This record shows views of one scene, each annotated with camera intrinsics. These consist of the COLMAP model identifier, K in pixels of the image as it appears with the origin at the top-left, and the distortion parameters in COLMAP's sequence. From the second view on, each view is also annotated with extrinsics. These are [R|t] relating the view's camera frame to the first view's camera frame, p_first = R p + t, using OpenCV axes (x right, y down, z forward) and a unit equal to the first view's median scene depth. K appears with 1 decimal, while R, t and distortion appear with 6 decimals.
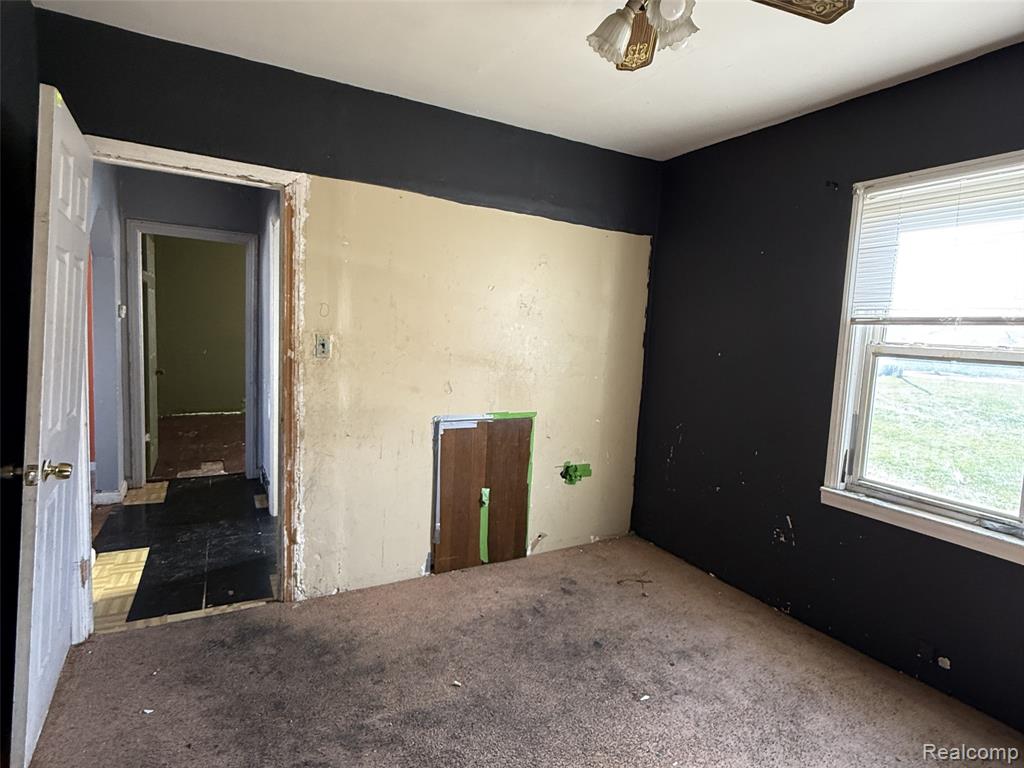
lens RADIAL K [[543.8, 0, 516.9], [0, 543.8, 380.7], [0, 0, 1]] dist [0.000862, -0.000842]
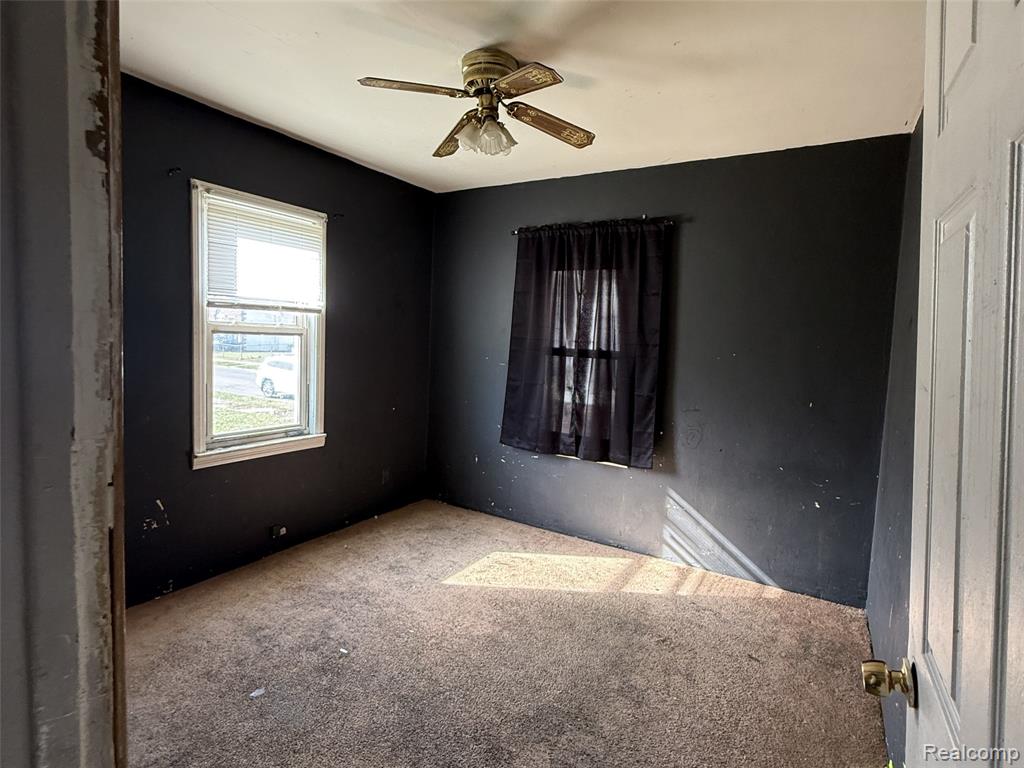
lens RADIAL K [[543.8, 0, 513.4], [0, 543.8, 382.3], [0, 0, 1]] dist [0.000862, -0.000842]
pose [[-0.497487, -0.140742, 0.855978, -0.713945], [0.016466, 0.985041, 0.171532, -0.133410], [-0.867315, 0.099430, -0.487728, 1.019824]]
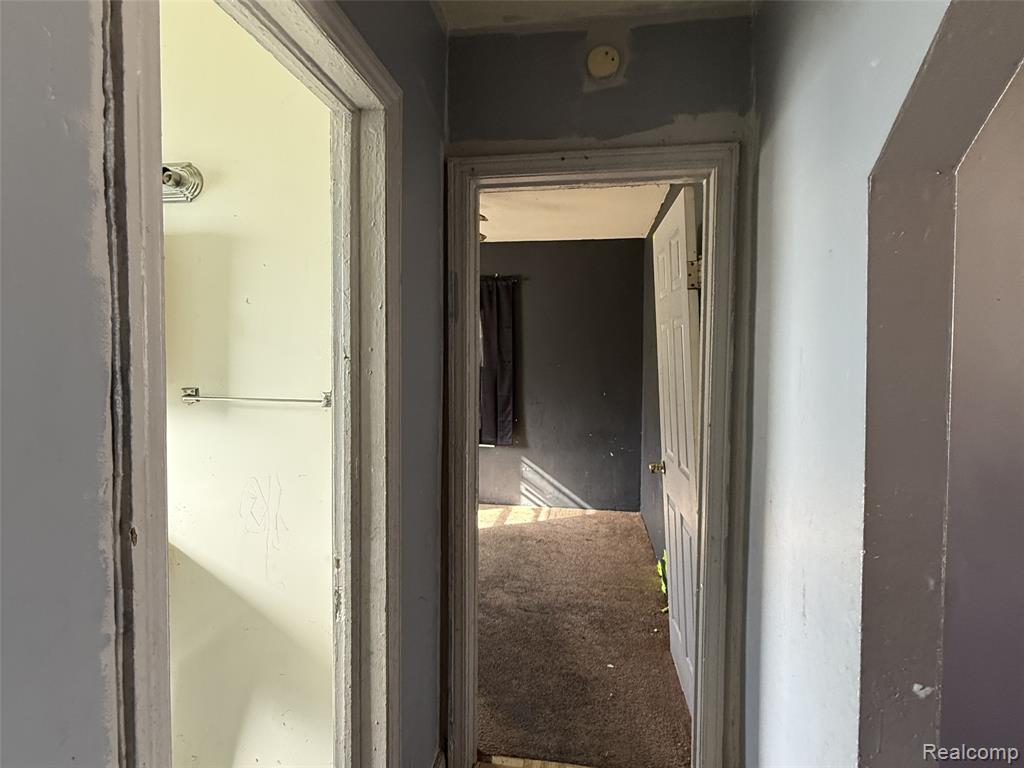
lens RADIAL K [[543.8, 0, 516.0], [0, 543.8, 380.2], [0, 0, 1]] dist [0.000862, -0.000842]
pose [[-0.790359, -0.082480, 0.607067, -0.981201], [0.011303, 0.988764, 0.149056, -0.222072], [-0.612540, 0.124669, -0.780546, 1.646169]]
